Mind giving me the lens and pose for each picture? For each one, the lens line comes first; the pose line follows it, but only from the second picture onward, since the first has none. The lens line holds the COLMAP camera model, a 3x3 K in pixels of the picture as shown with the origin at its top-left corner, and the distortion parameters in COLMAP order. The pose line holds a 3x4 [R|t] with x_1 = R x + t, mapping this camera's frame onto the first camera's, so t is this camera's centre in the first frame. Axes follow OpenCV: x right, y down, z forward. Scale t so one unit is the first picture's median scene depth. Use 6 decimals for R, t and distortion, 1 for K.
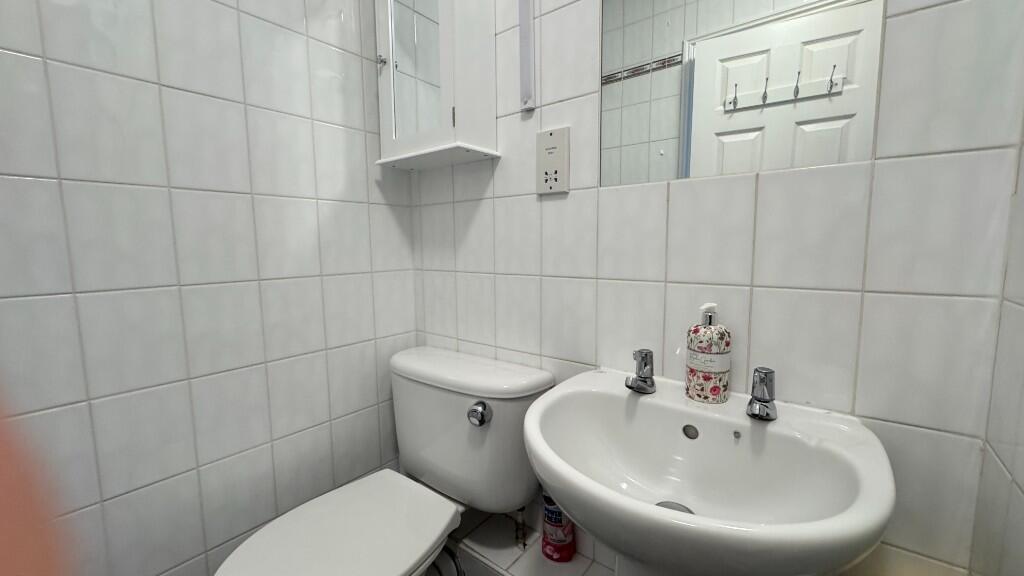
lens RADIAL K [[408.2, 0, 512.7], [0, 408.2, 287.4], [0, 0, 1]] dist [0.000731, -0.000232]
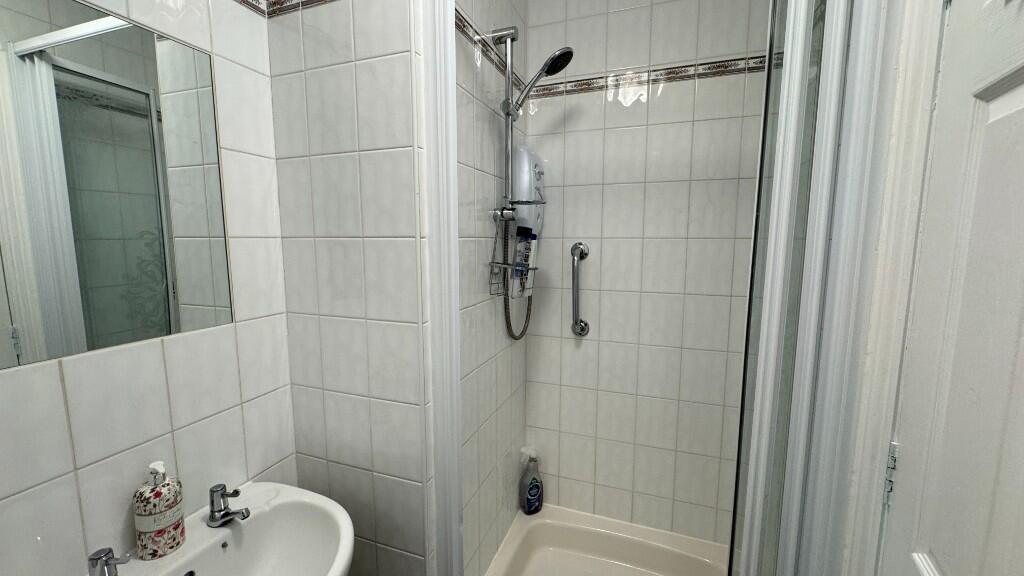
lens RADIAL K [[408.2, 0, 511.8], [0, 408.2, 287.7], [0, 0, 1]] dist [0.000731, -0.000232]
pose [[-0.318545, -0.105923, 0.941971, -0.855659], [0.102923, 0.983997, 0.145454, -0.525621], [-0.942304, 0.143285, -0.302545, 0.423262]]
